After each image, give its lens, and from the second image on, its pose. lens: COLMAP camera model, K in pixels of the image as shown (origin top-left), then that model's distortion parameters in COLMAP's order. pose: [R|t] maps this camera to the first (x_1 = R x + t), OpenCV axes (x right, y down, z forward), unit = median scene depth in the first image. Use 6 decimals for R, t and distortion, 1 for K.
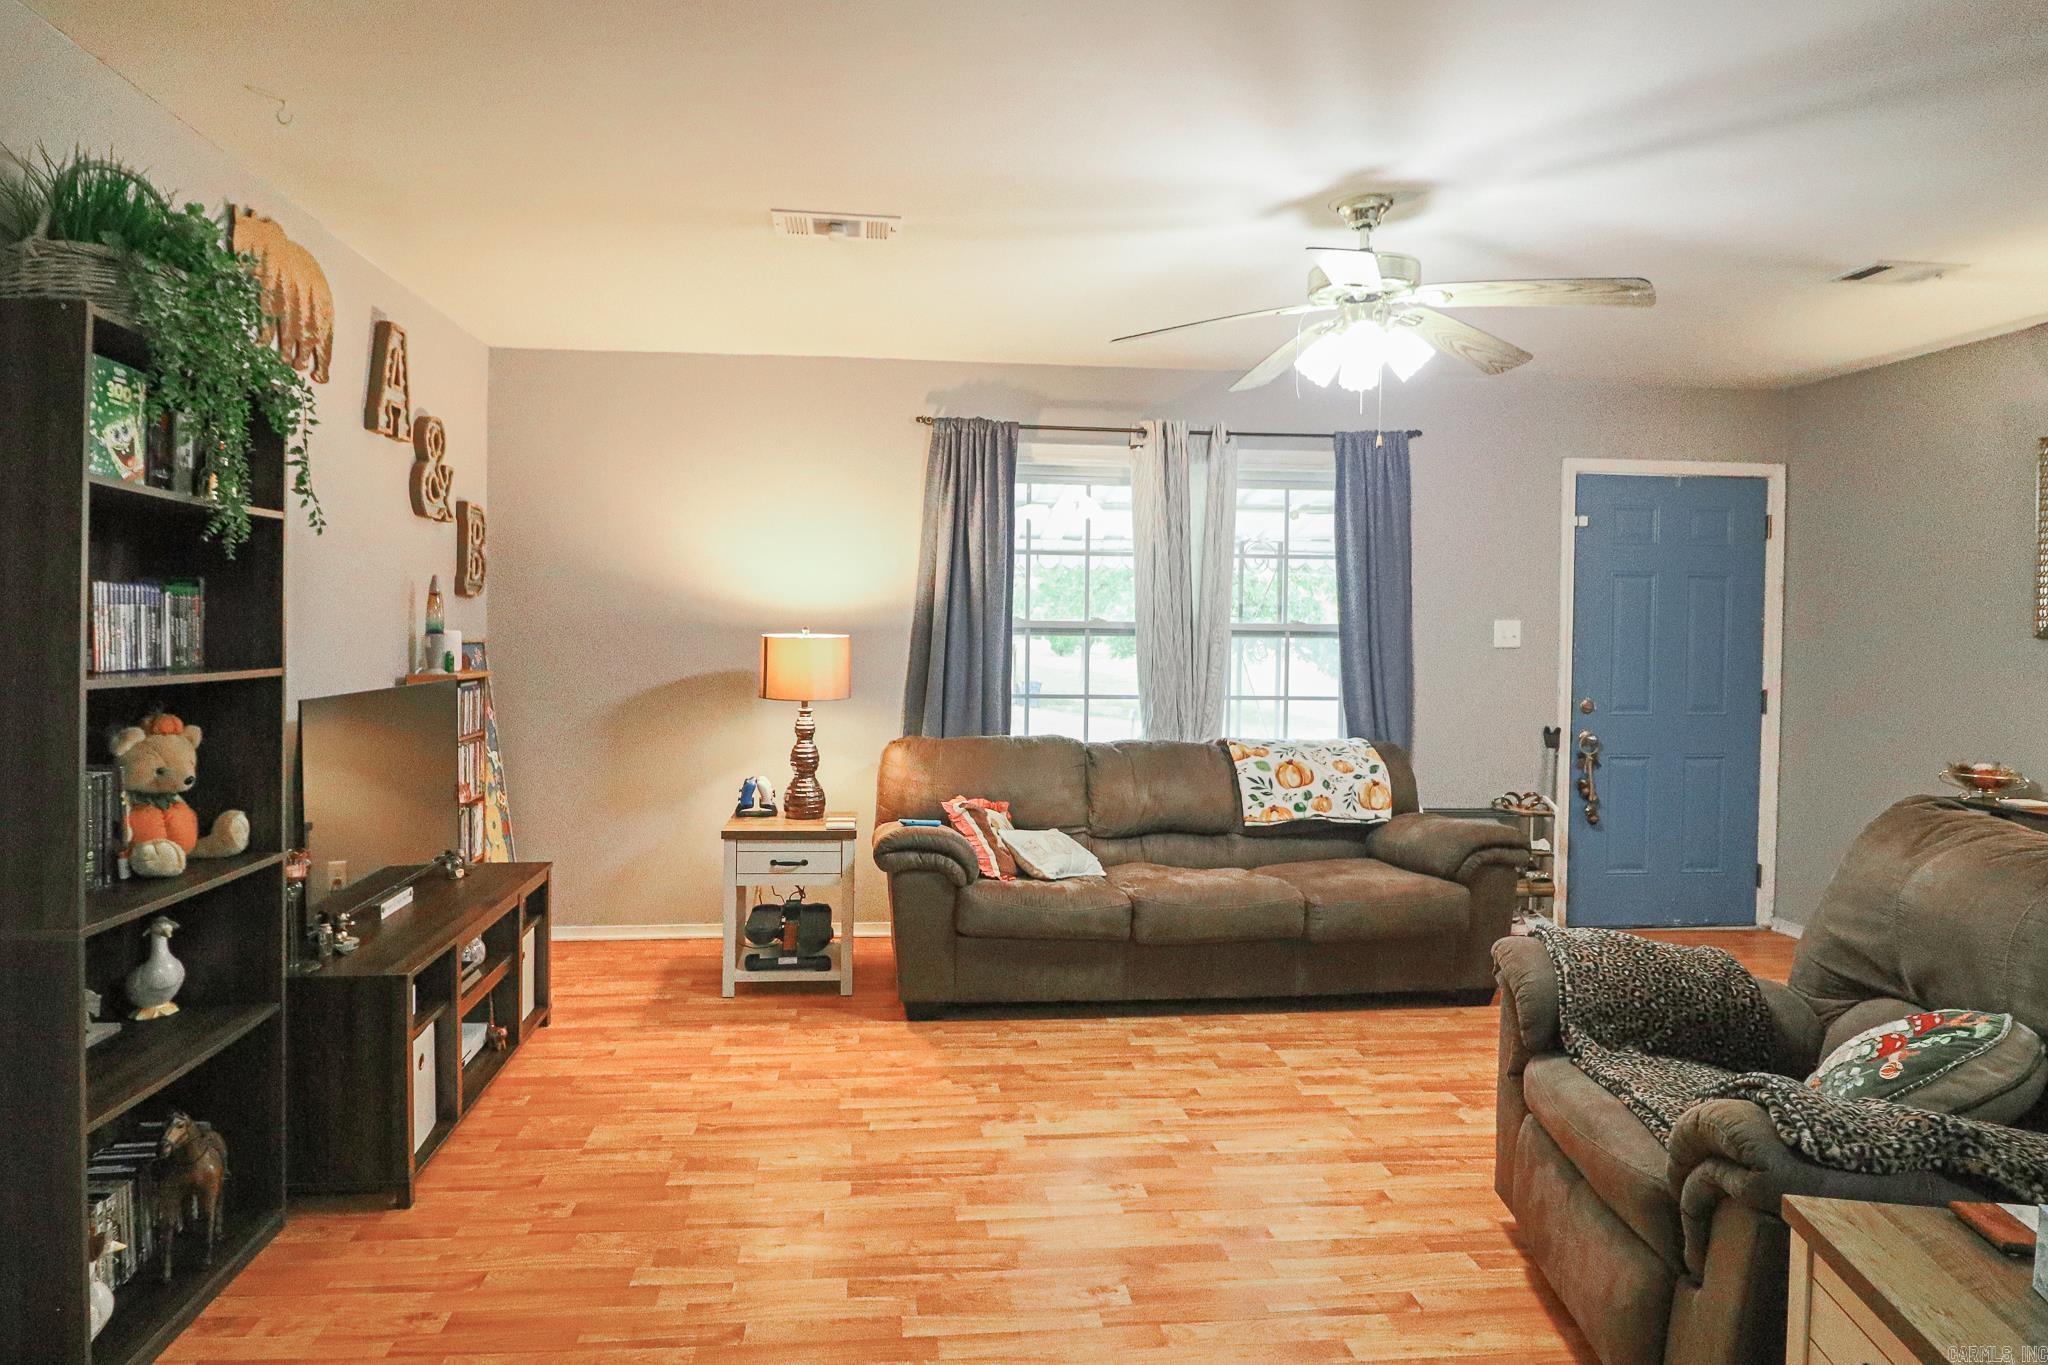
lens RADIAL K [[1104.8, 0, 945.9], [0, 1104.8, 647.9], [0, 0, 1]] dist [0.000313, -0.000861]
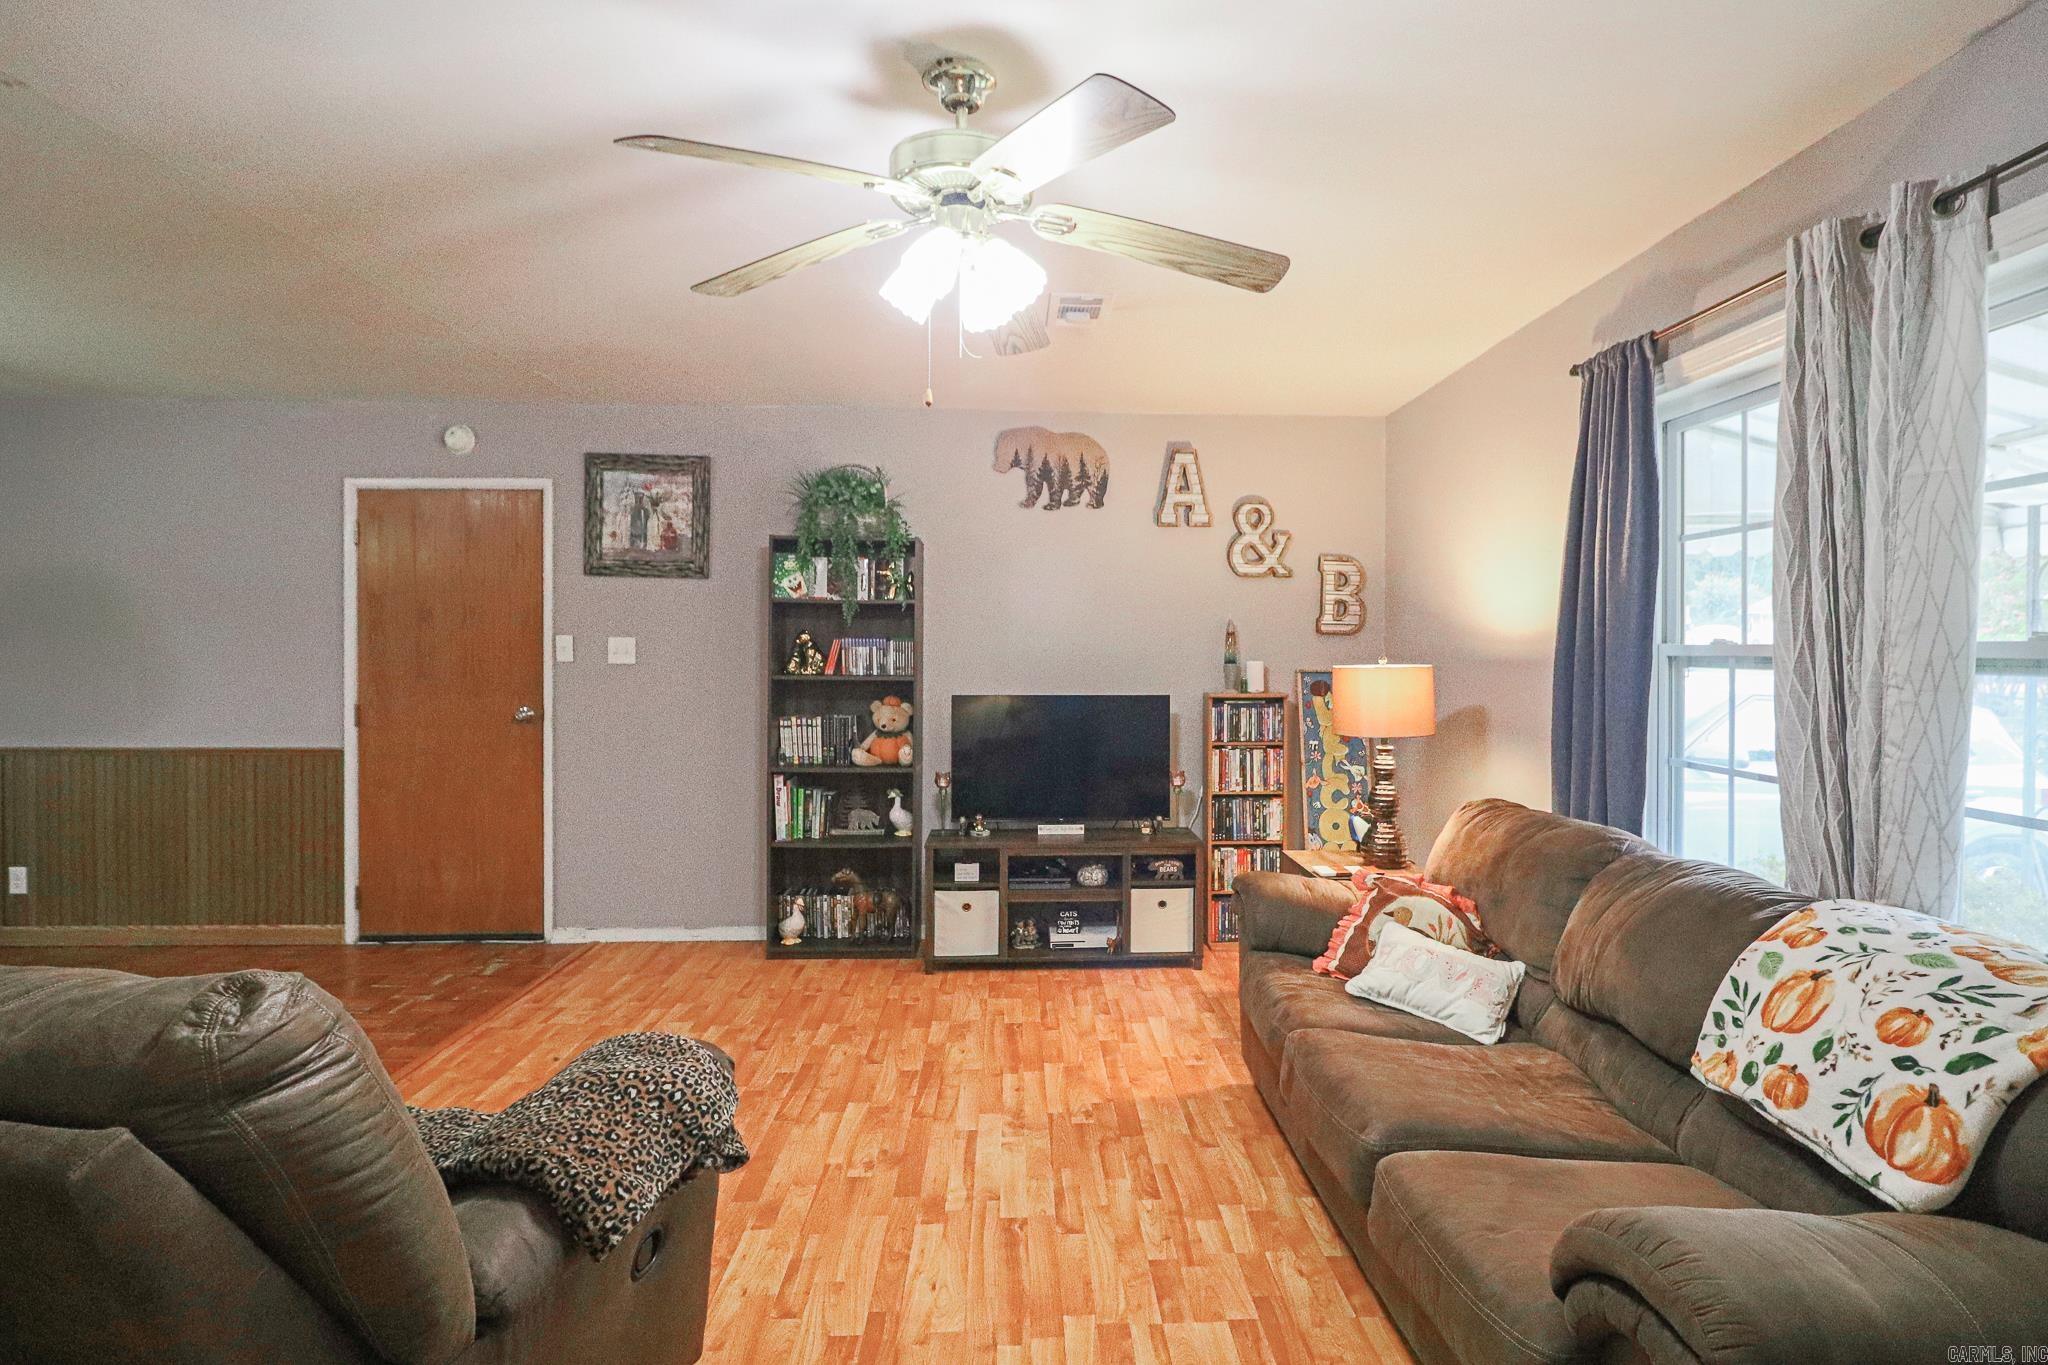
lens RADIAL K [[1046.1, 0, 1066.7], [0, 1046.1, 661.2], [0, 0, 1]] dist [0.004223, -0.016947]
pose [[-0.025977, -0.003262, -0.999657, 0.862755], [-0.023789, 0.999713, -0.002644, -0.007891], [0.999379, 0.023713, -0.026047, 0.881713]]
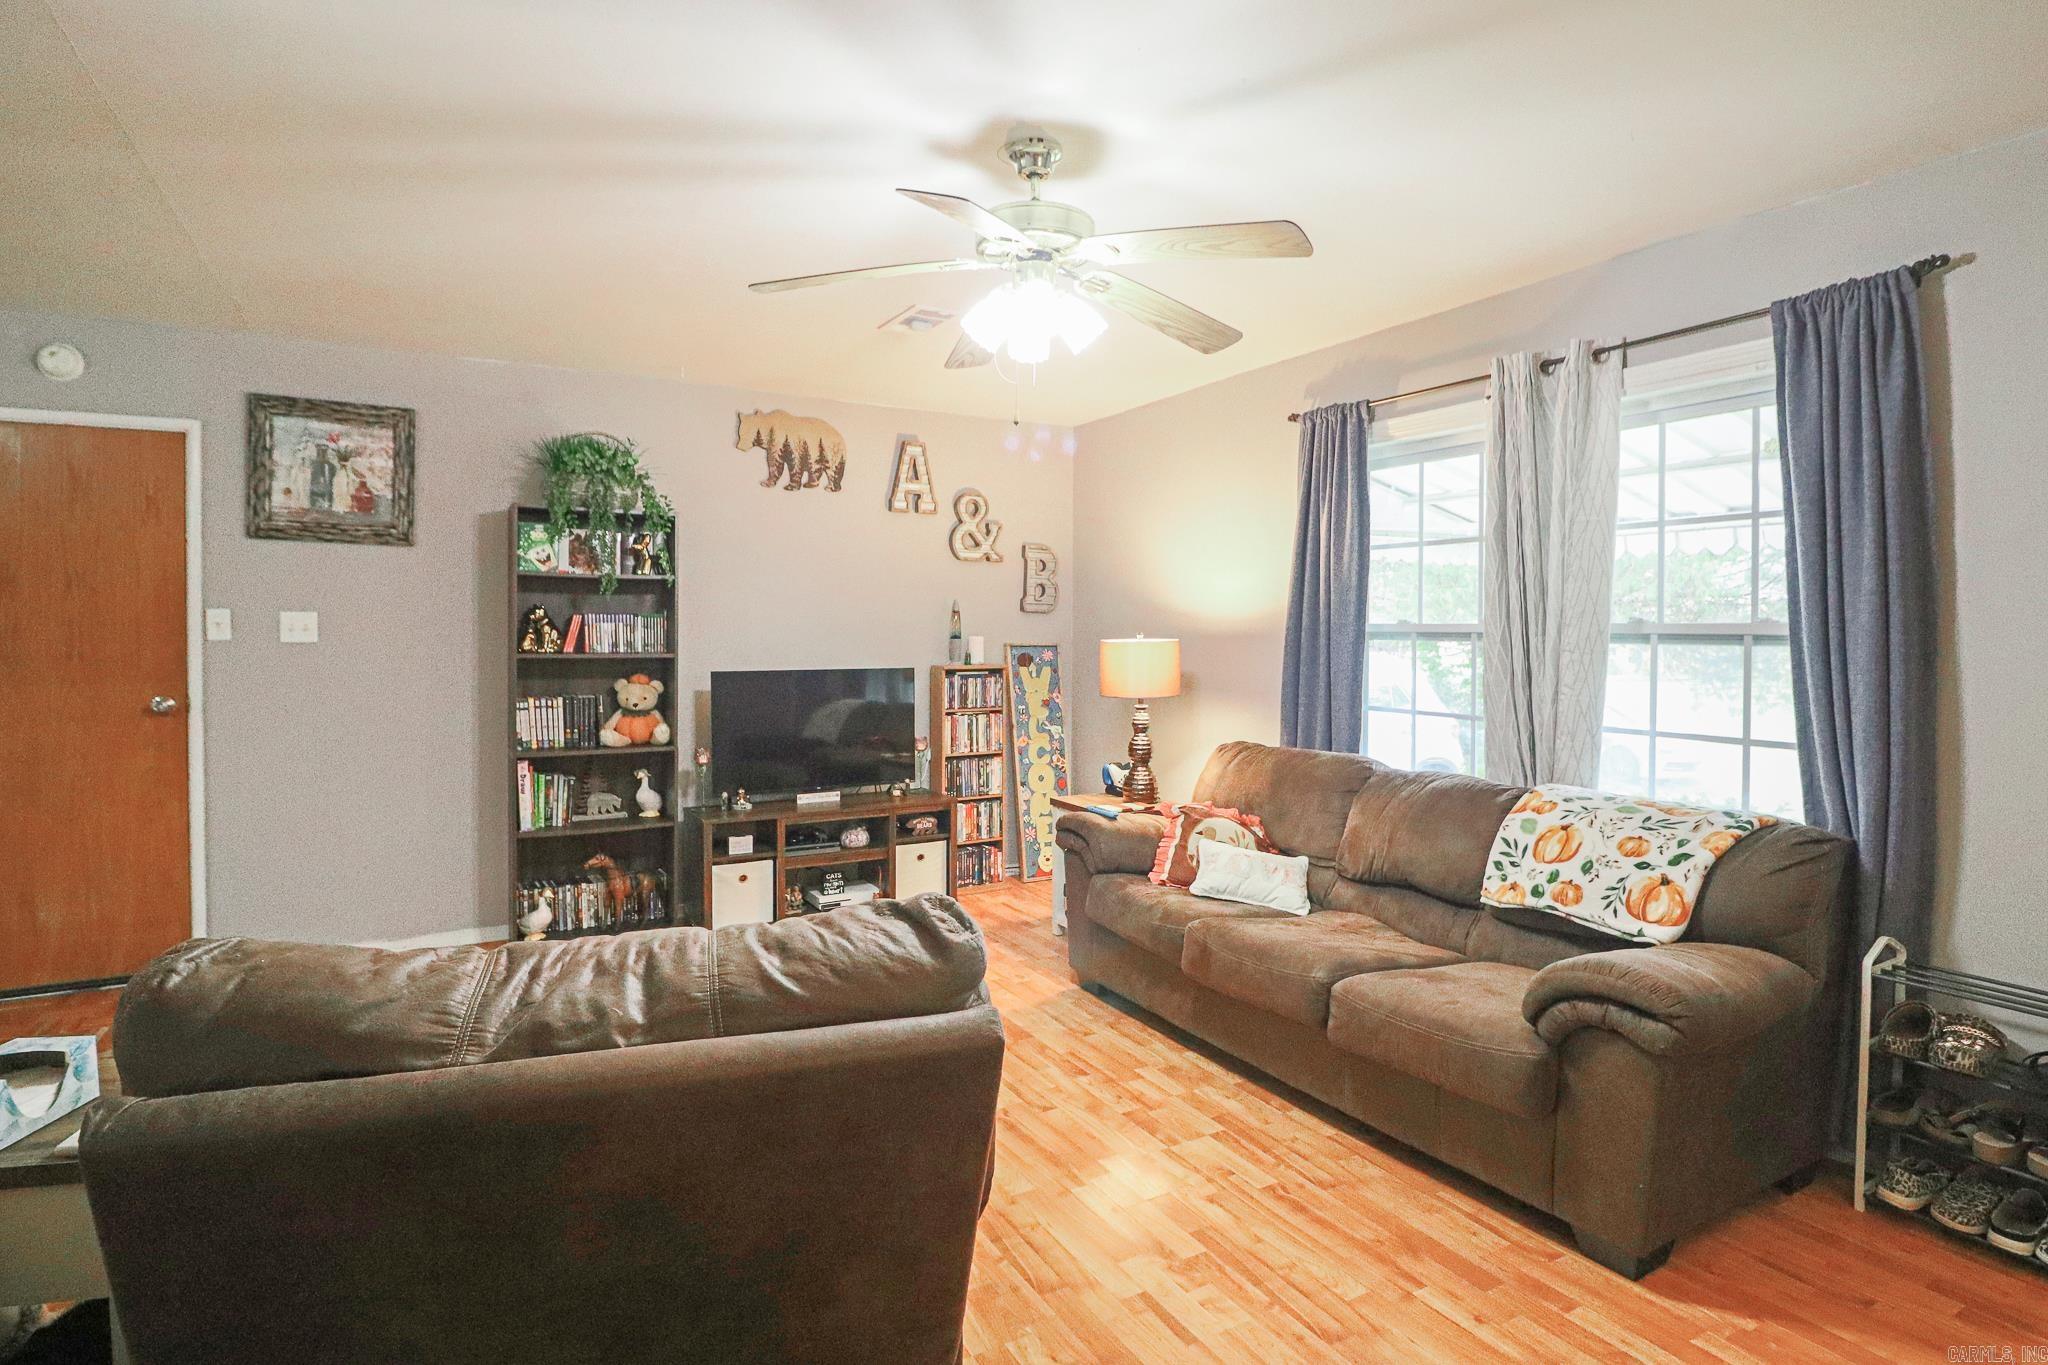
lens RADIAL K [[1050.9, 0, 1028.6], [0, 1050.9, 651.9], [0, 0, 1]] dist [0.001888, -0.016381]
pose [[0.421523, 0.009983, -0.906763, 0.919644], [-0.016155, 0.999863, 0.003498, -0.001406], [0.906674, 0.013175, 0.421626, 0.518194]]
